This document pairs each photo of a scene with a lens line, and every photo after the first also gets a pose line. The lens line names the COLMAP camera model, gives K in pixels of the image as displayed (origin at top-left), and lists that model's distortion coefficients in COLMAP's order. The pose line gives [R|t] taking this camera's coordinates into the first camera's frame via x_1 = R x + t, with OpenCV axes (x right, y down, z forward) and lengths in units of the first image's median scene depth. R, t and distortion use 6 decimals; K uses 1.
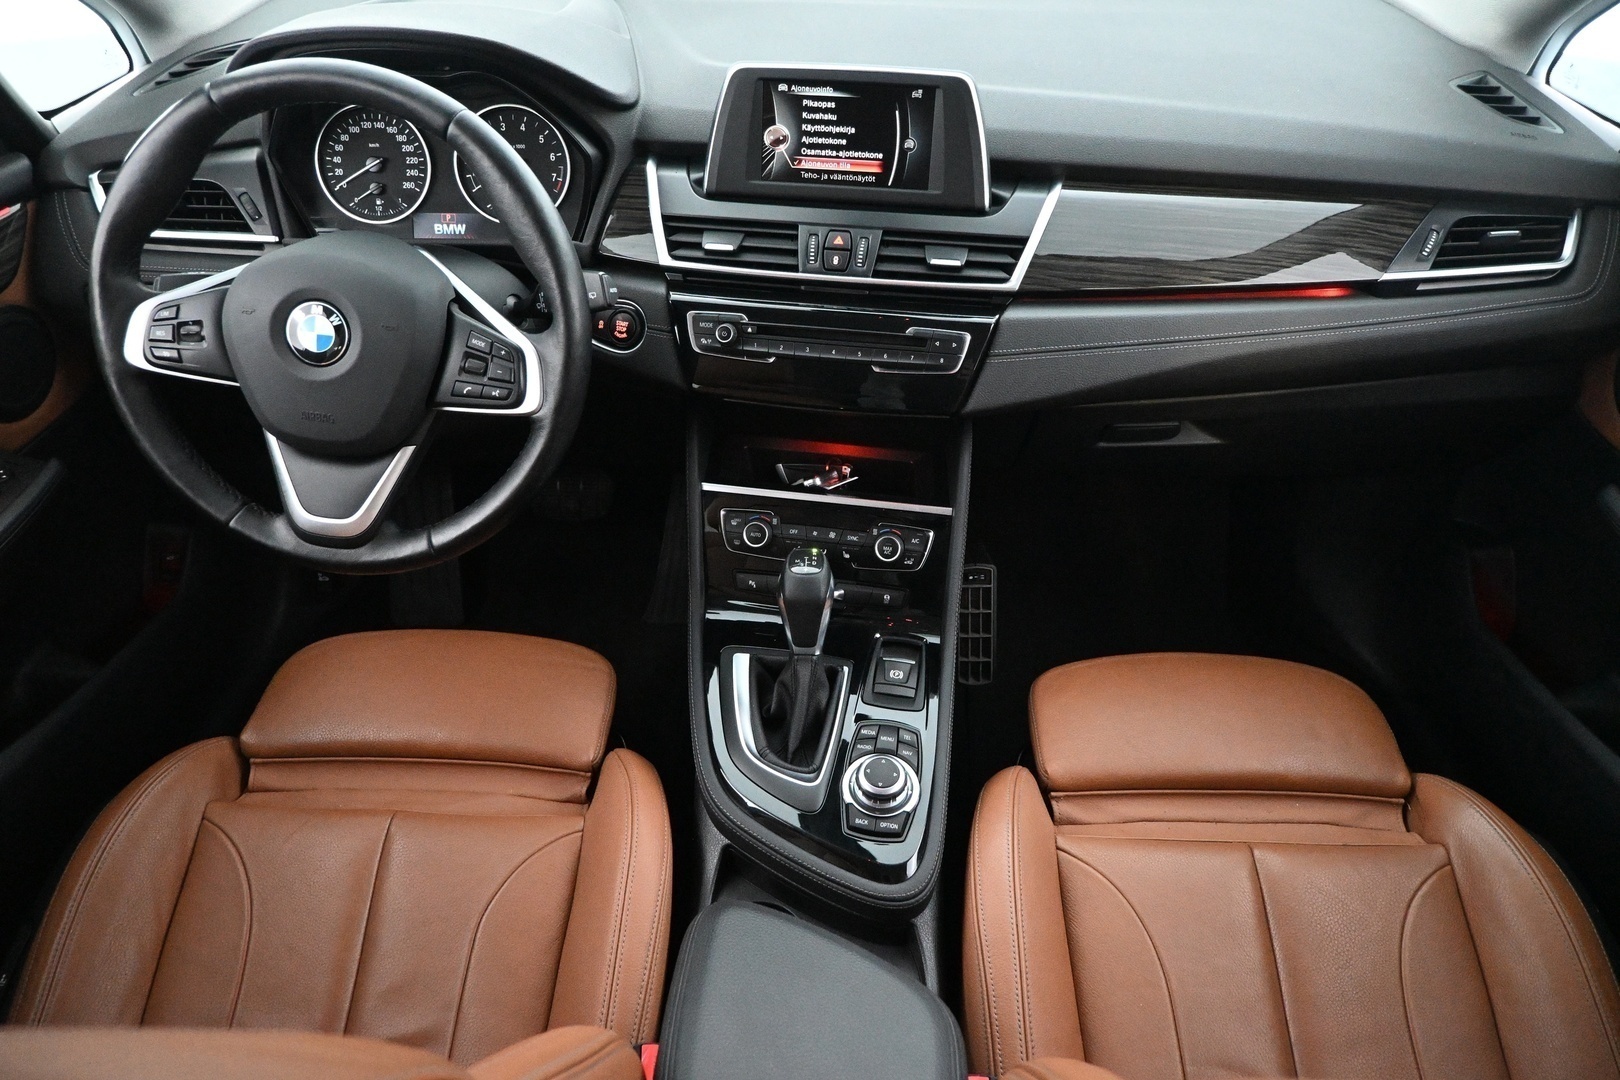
lens RADIAL K [[1114.3, 0, 813.2], [0, 1114.3, 521.8], [0, 0, 1]] dist [0.002999, 0.001117]
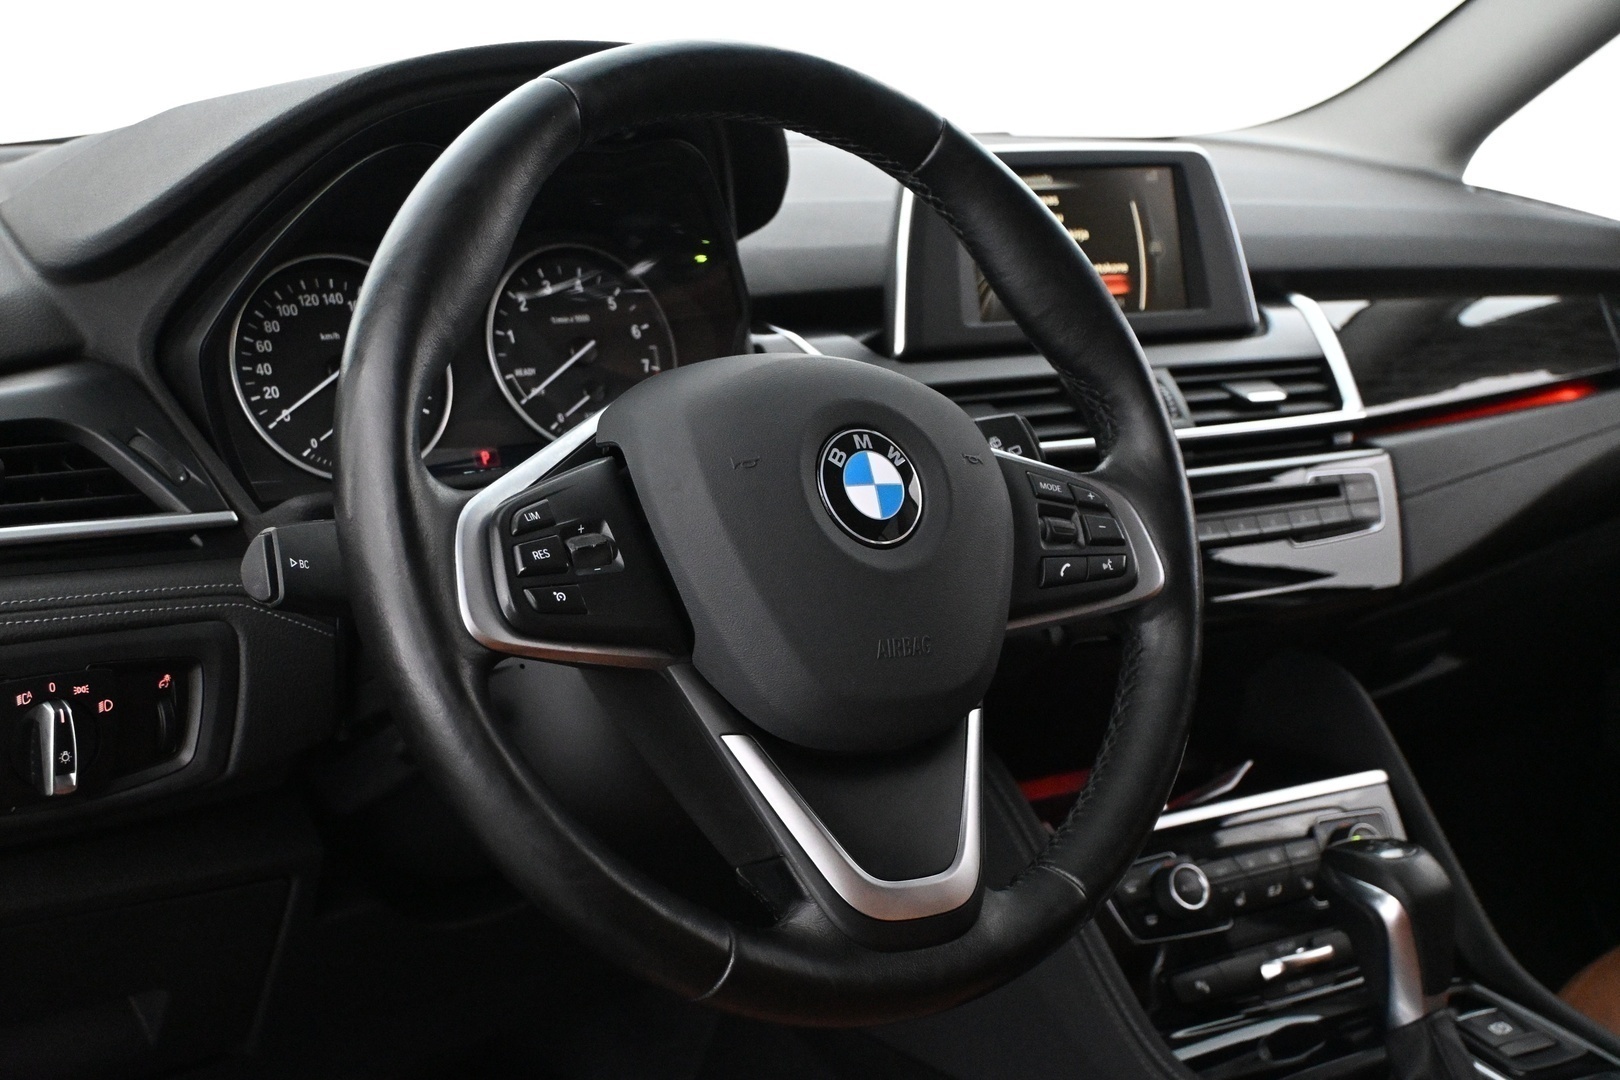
lens RADIAL K [[2172.2, 0, 810.0], [0, 2172.2, 540.0], [0, 0, 1]] dist [0.005391, 0.001396]
pose [[0.759592, -0.127727, 0.637734, -0.898854], [0.389193, 0.874865, -0.288340, 0.102948], [-0.521103, 0.467223, 0.714251, 0.263612]]
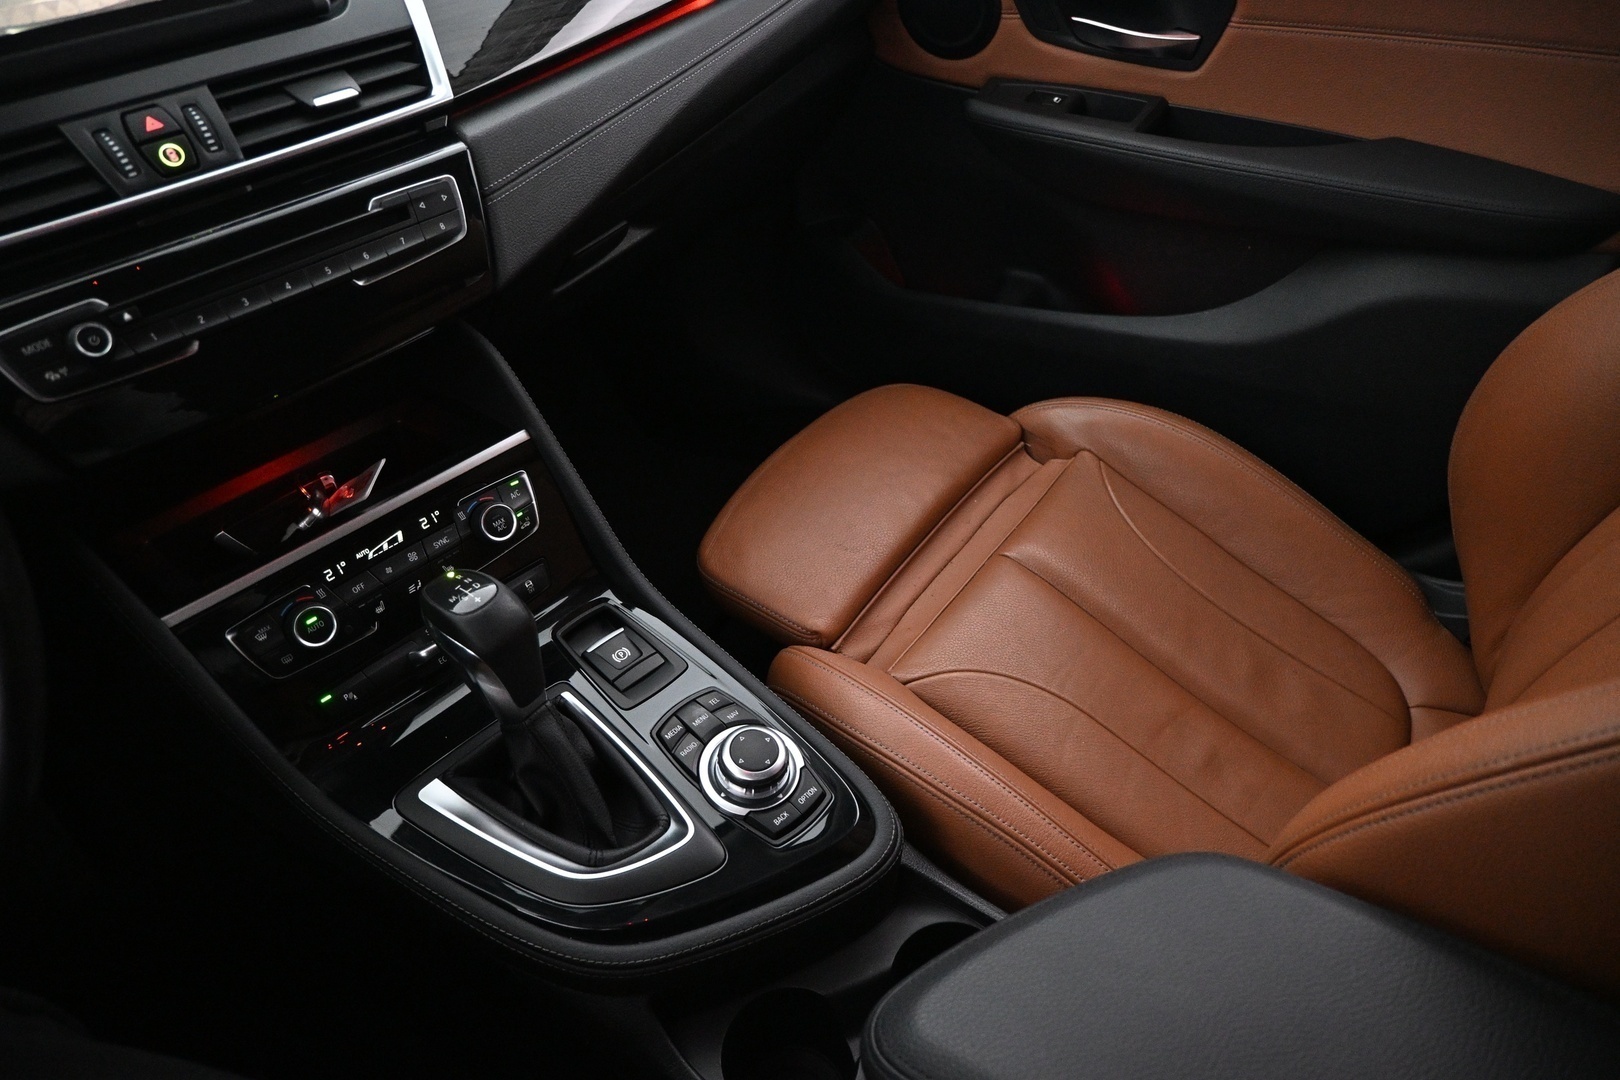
lens RADIAL K [[1114.3, 0, 813.2], [0, 1114.3, 521.8], [0, 0, 1]] dist [0.002999, 0.001117]
pose [[0.558379, -0.547950, 0.622868, -0.259782], [0.507943, 0.819444, 0.265529, -0.061984], [-0.655902, 0.168115, 0.735887, 0.380857]]
